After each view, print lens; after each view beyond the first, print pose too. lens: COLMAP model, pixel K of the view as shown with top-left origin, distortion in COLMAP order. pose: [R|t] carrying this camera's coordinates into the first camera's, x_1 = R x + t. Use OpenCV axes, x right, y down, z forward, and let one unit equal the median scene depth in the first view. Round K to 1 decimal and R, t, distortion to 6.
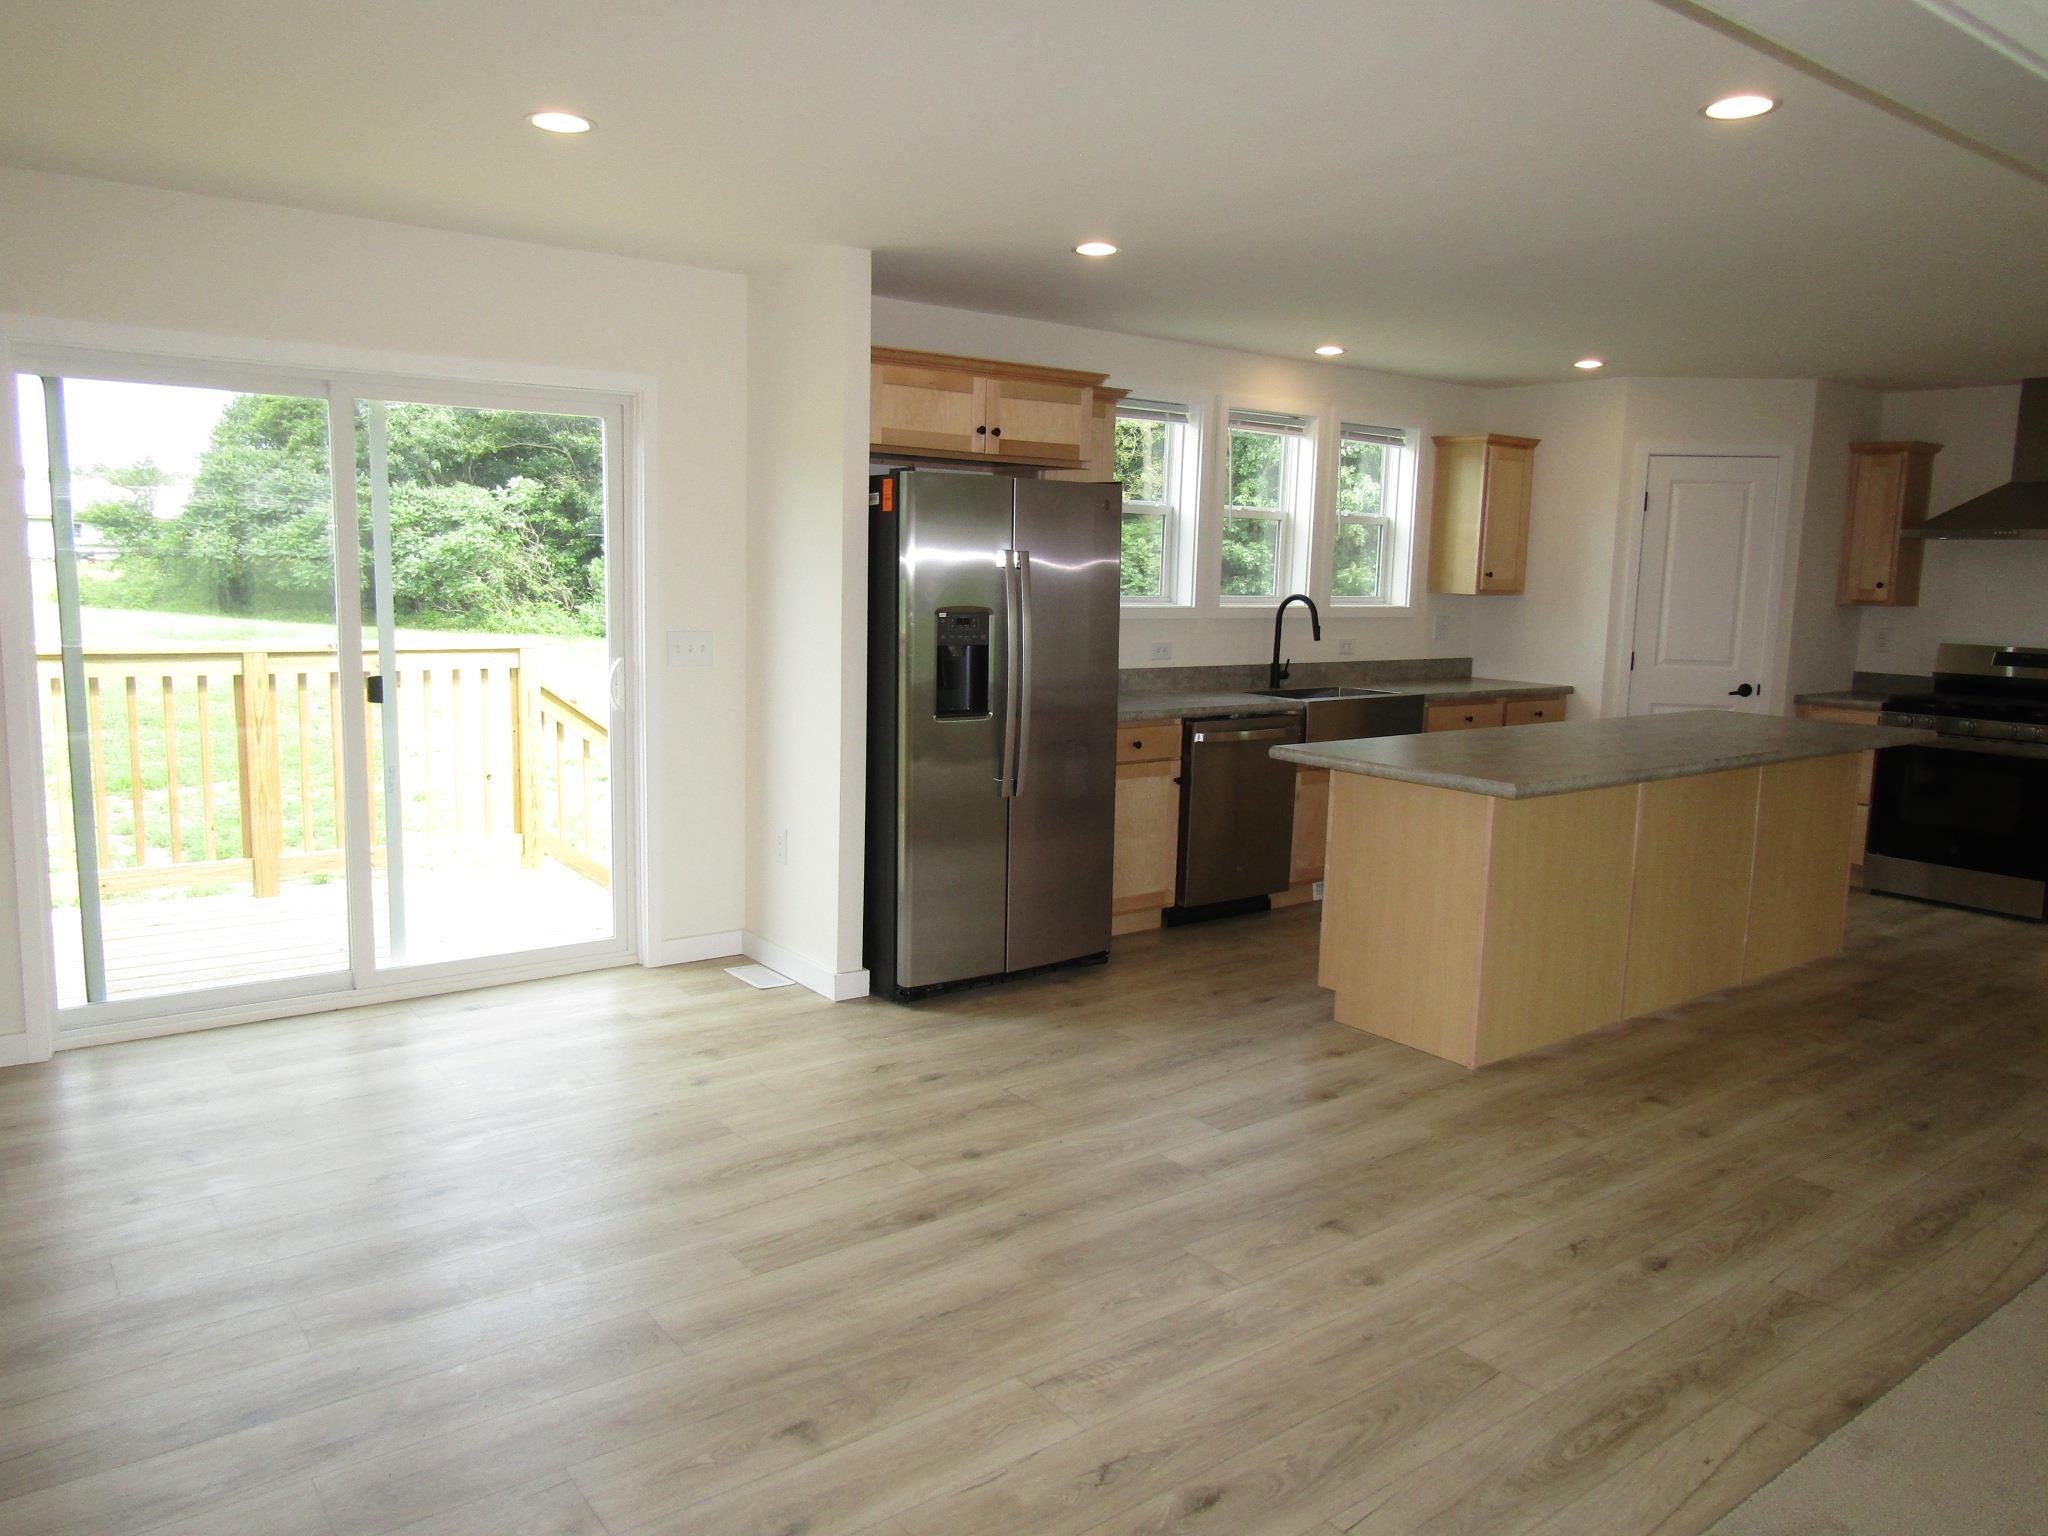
lens RADIAL K [[1433.4, 0, 1028.0], [0, 1433.4, 770.5], [0, 0, 1]] dist [0.005703, -0.007739]
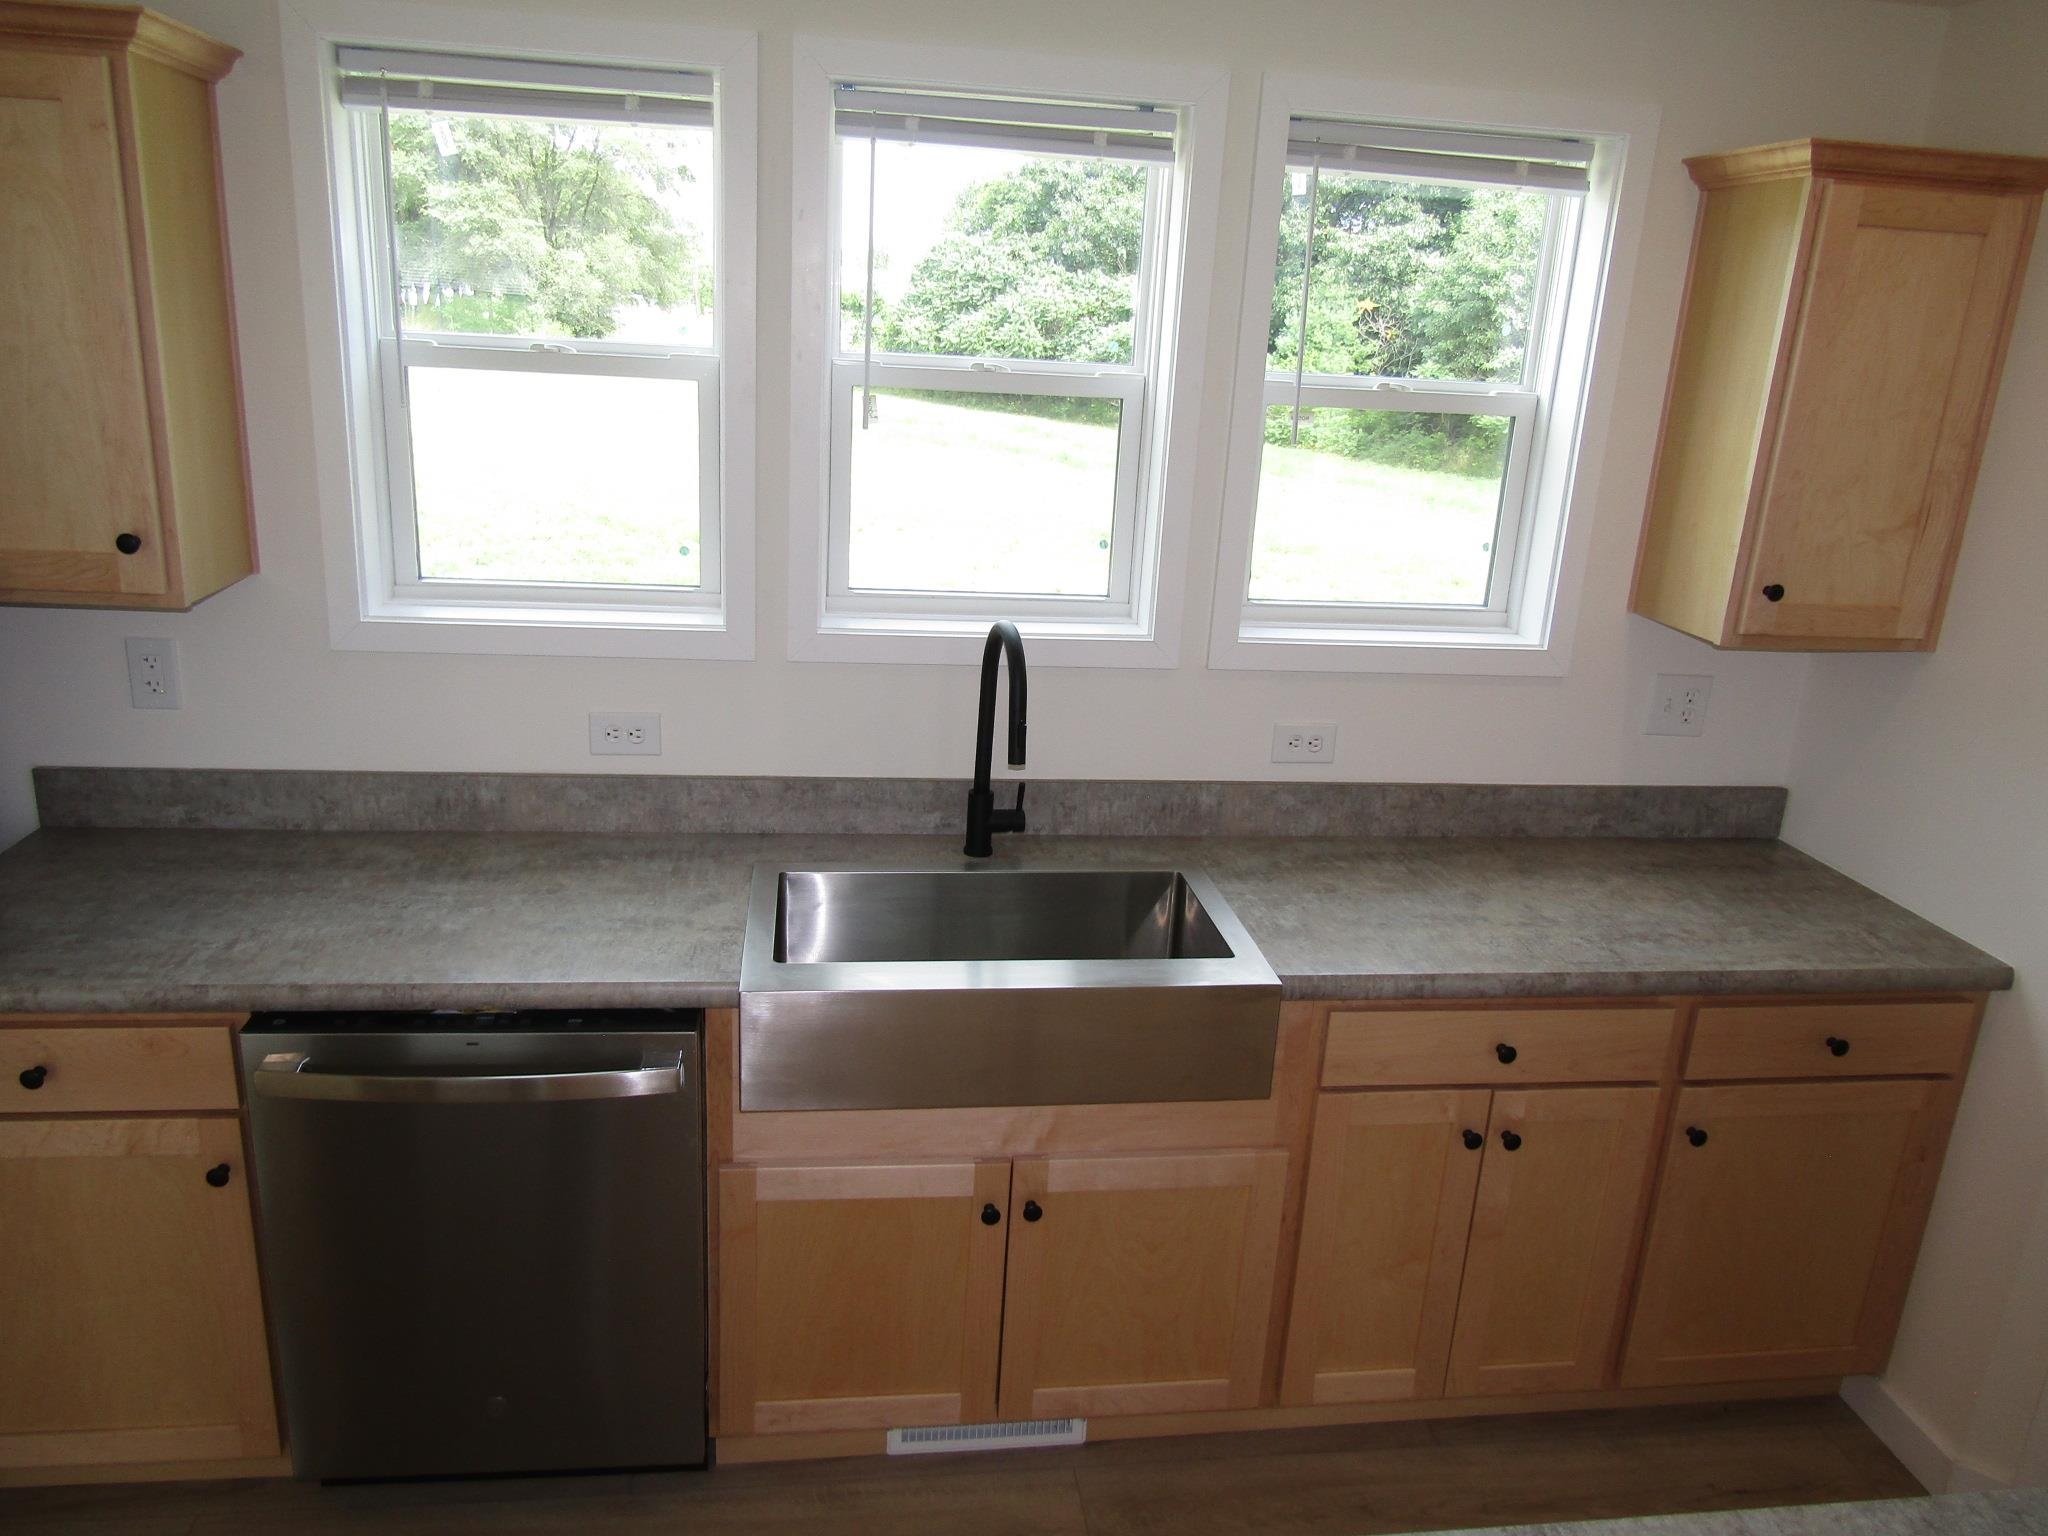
lens RADIAL K [[1433.4, 0, 1021.9], [0, 1433.4, 759.9], [0, 0, 1]] dist [0.005703, -0.007739]
pose [[0.866418, 0.166586, -0.470711, 0.048763], [-0.104019, 0.982240, 0.156155, -0.019297], [0.488364, -0.086333, 0.868359, 0.091589]]
